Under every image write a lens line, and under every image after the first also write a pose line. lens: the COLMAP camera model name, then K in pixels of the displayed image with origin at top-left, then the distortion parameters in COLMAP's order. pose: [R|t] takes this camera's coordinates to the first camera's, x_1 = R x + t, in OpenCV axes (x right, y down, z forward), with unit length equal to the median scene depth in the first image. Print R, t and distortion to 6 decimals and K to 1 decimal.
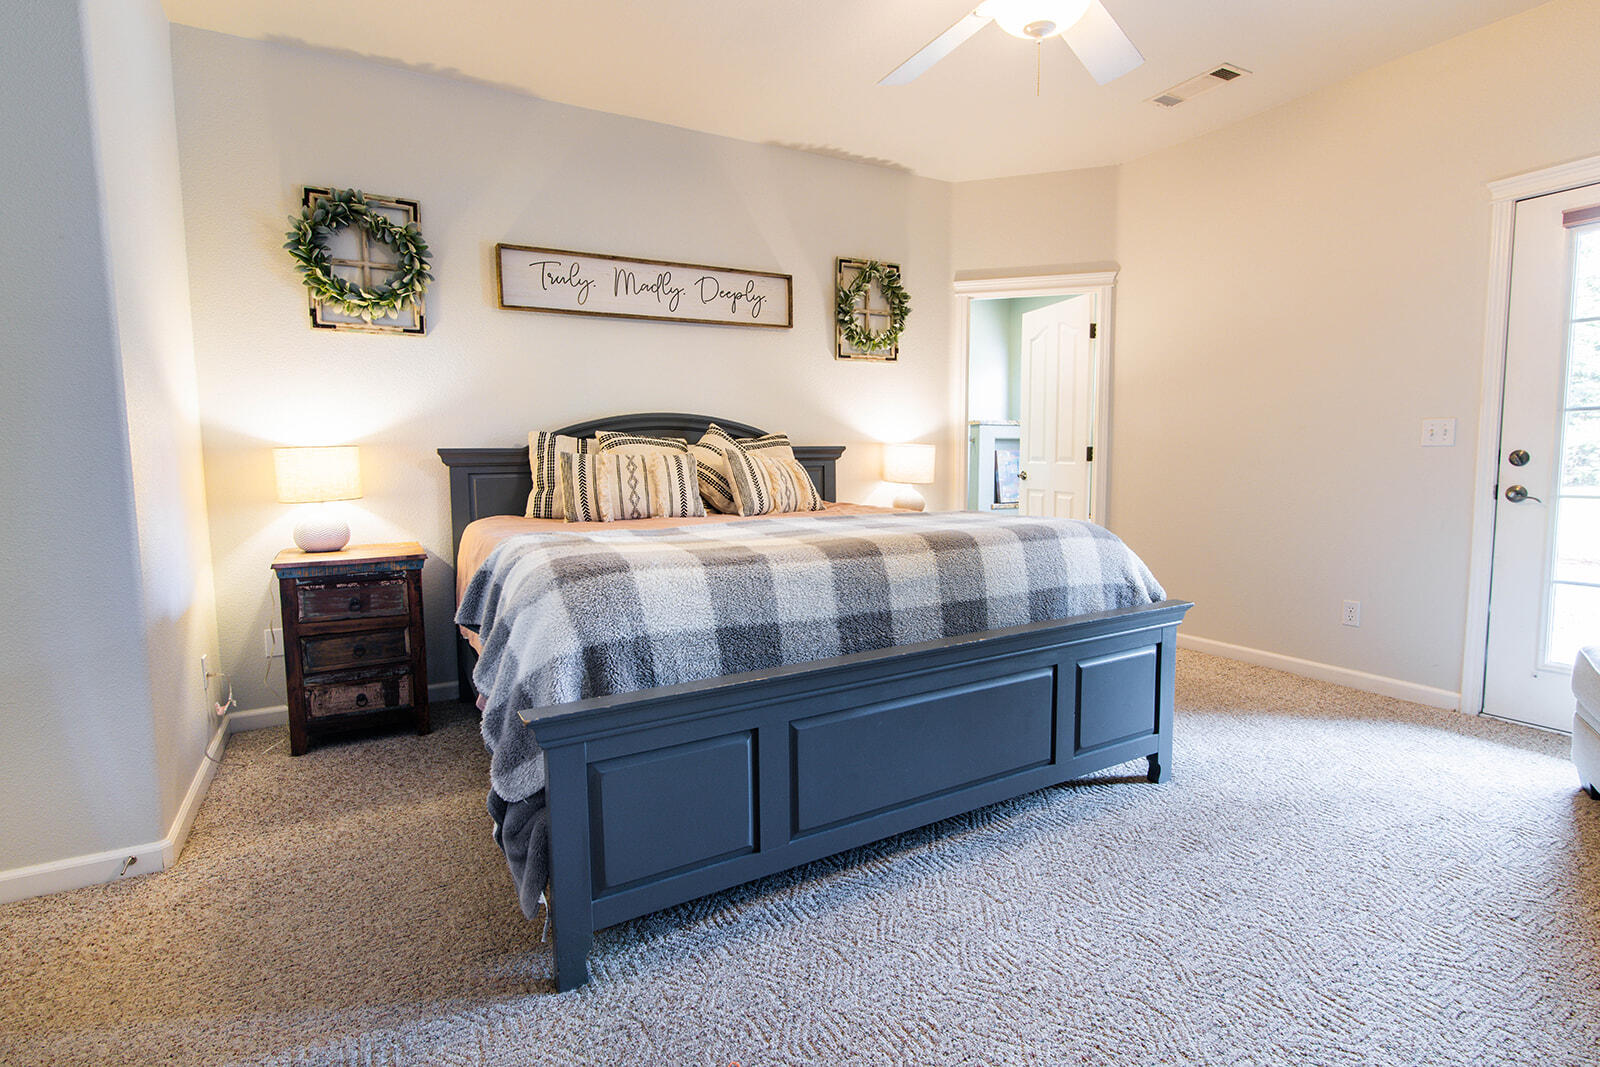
lens RADIAL K [[732.8, 0, 798.1], [0, 732.8, 527.5], [0, 0, 1]] dist [-0.002669, 0.000273]
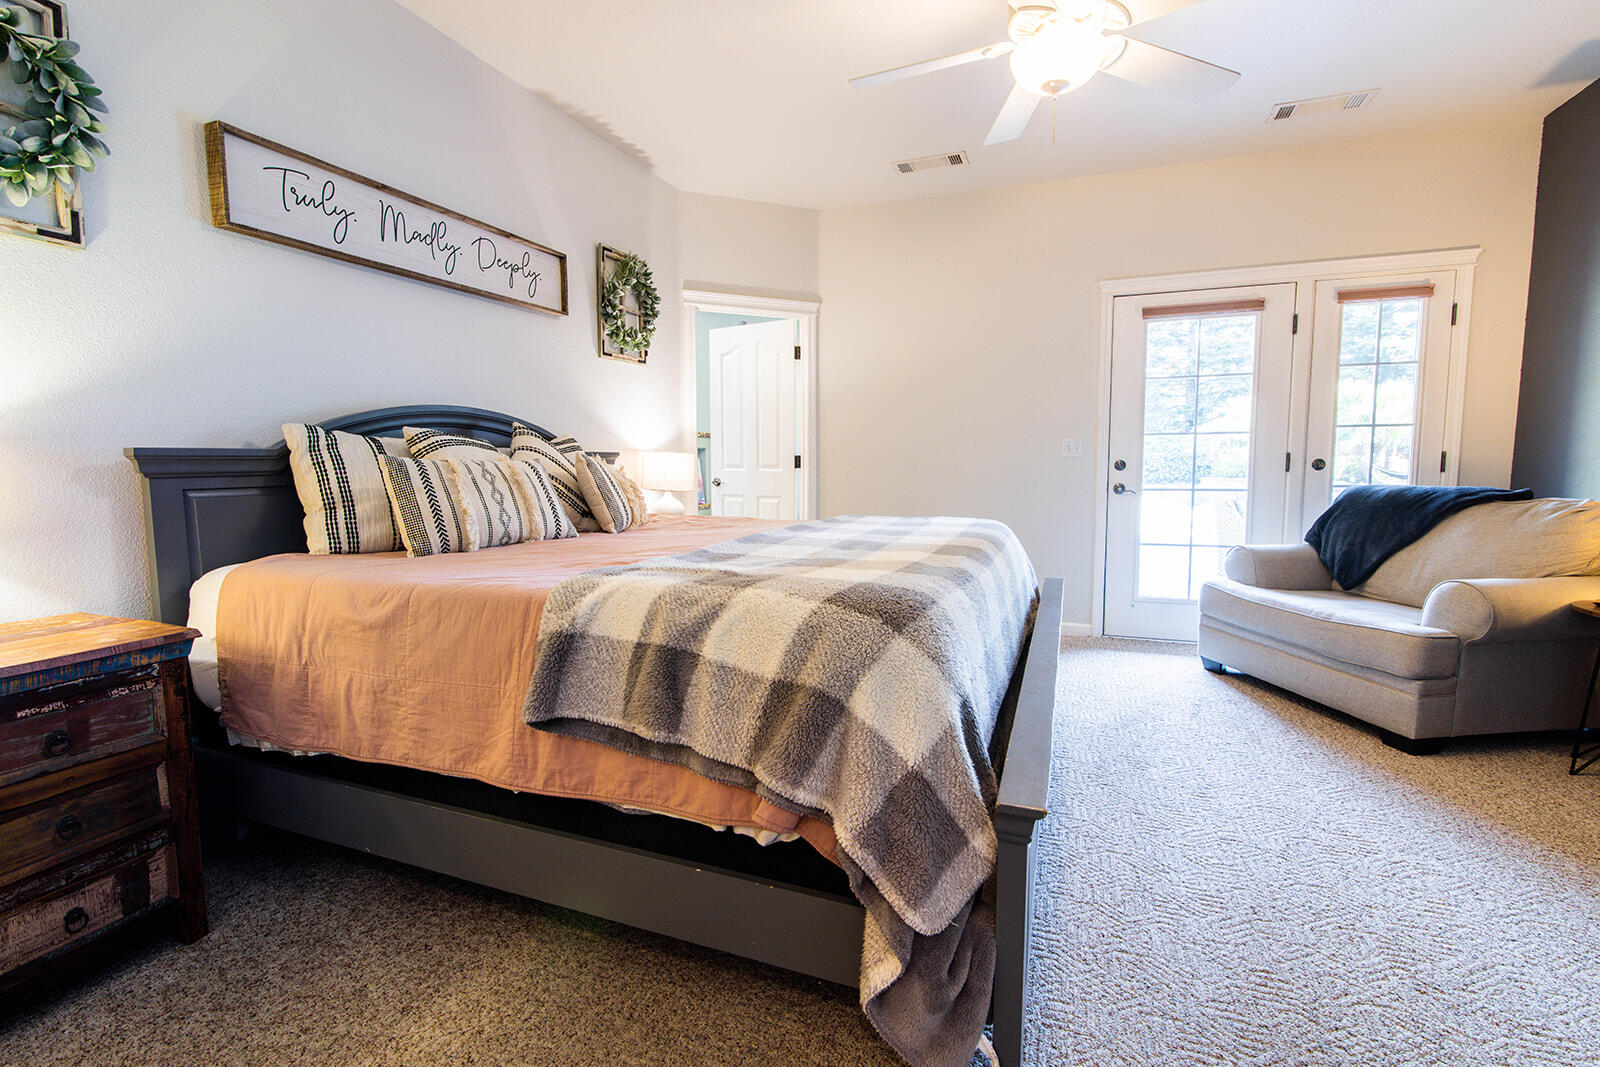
lens RADIAL K [[694.9, 0, 799.0], [0, 694.9, 533.0], [0, 0, 1]] dist [-0.002886, -0.000654]
pose [[0.790635, -0.058472, 0.609490, -0.386807], [0.058027, 0.998105, 0.020481, -0.019469], [-0.609532, 0.019174, 0.792529, 0.229353]]
